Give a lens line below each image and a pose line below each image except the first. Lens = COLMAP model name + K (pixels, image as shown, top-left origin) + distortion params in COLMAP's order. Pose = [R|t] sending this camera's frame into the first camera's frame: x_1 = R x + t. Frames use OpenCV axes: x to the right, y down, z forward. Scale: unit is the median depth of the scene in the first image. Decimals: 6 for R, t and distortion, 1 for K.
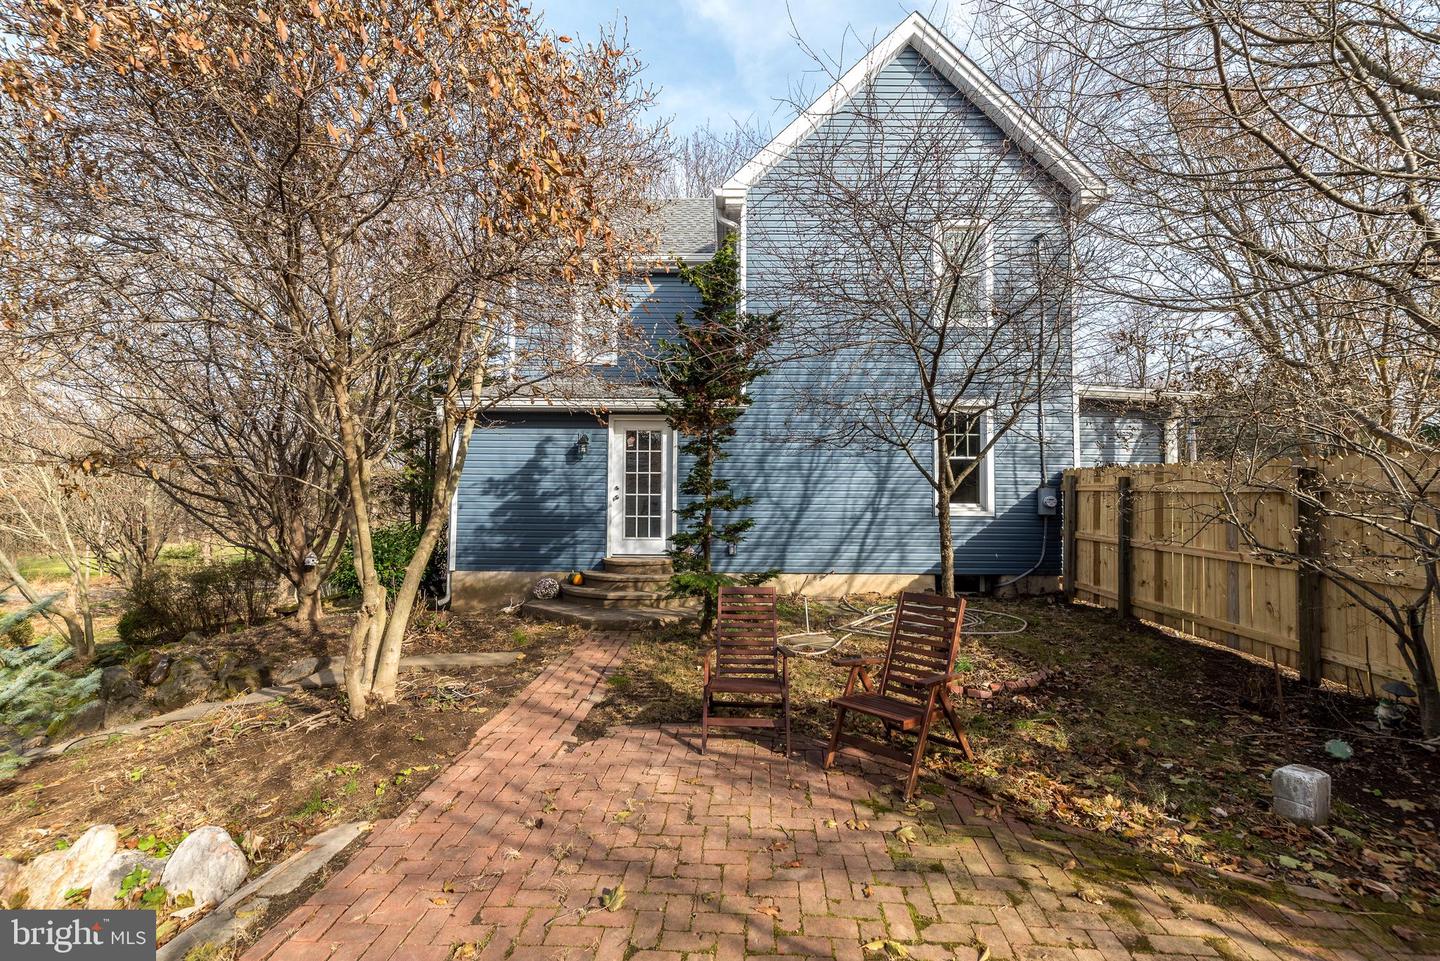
lens RADIAL K [[610.3, 0, 720.0], [0, 610.3, 480.5], [0, 0, 1]] dist [0.005312, 0.000250]
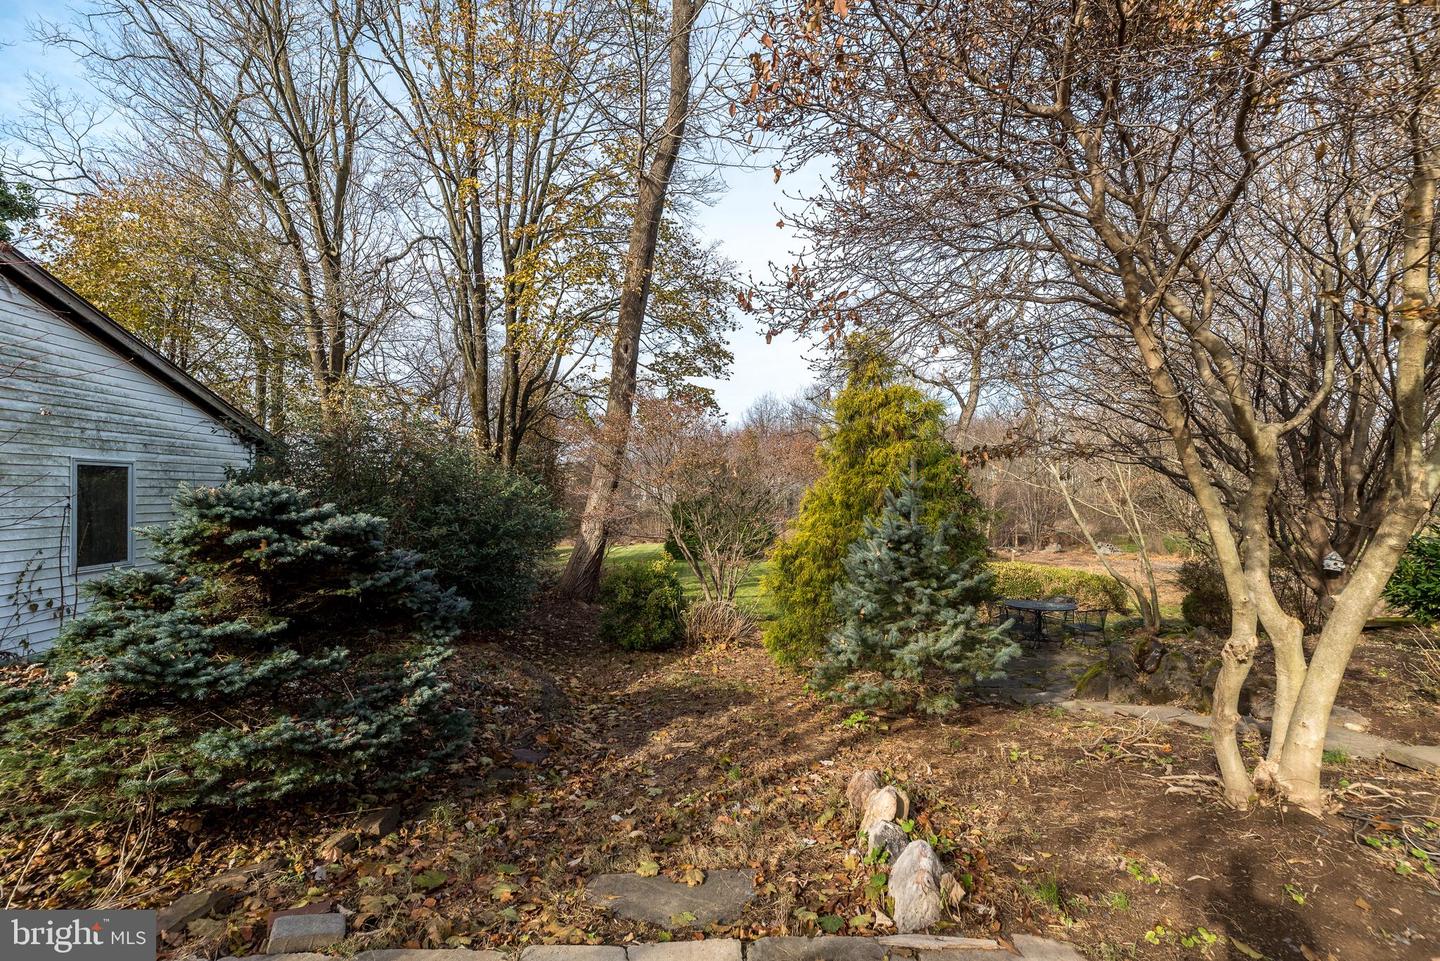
lens RADIAL K [[620.8, 0, 718.4], [0, 620.8, 486.5], [0, 0, 1]] dist [0.002190, 0.000380]
pose [[0.073996, -0.016224, -0.997127, 0.045220], [0.055390, 0.998391, -0.012135, 0.008151], [0.995719, -0.054333, 0.074776, 0.310330]]
